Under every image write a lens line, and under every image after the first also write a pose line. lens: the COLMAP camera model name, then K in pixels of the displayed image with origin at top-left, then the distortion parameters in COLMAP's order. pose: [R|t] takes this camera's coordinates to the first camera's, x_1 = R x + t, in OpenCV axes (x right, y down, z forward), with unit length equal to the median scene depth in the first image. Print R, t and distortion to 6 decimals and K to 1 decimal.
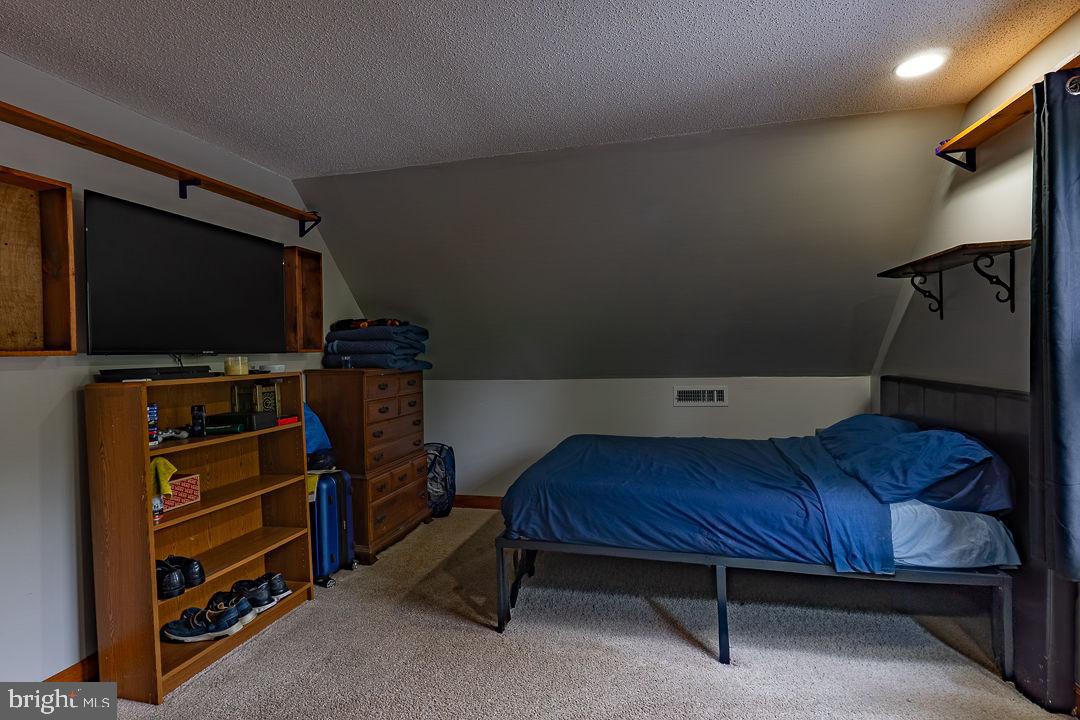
lens RADIAL K [[503.6, 0, 529.4], [0, 503.6, 355.5], [0, 0, 1]] dist [-0.008532, 0.000277]
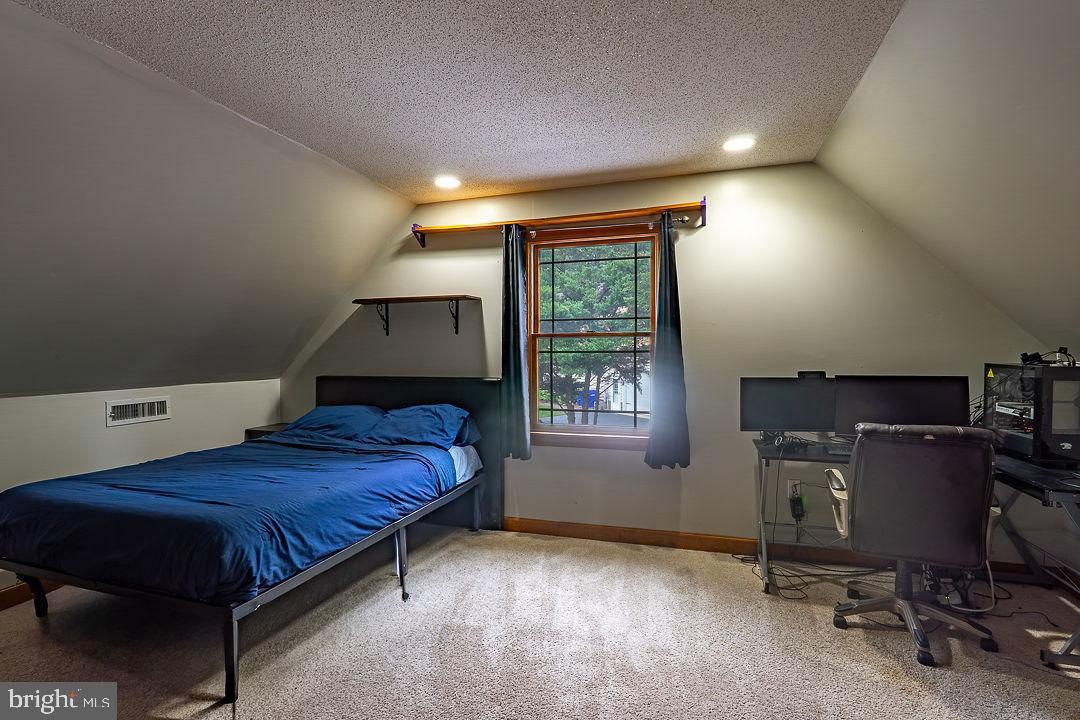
lens RADIAL K [[503.6, 0, 529.4], [0, 503.6, 355.5], [0, 0, 1]] dist [-0.008532, 0.000277]
pose [[0.102632, 0.011520, 0.994653, -0.764205], [0.009351, 0.999878, -0.012546, 0.012708], [-0.994675, 0.010589, 0.102512, 0.515553]]
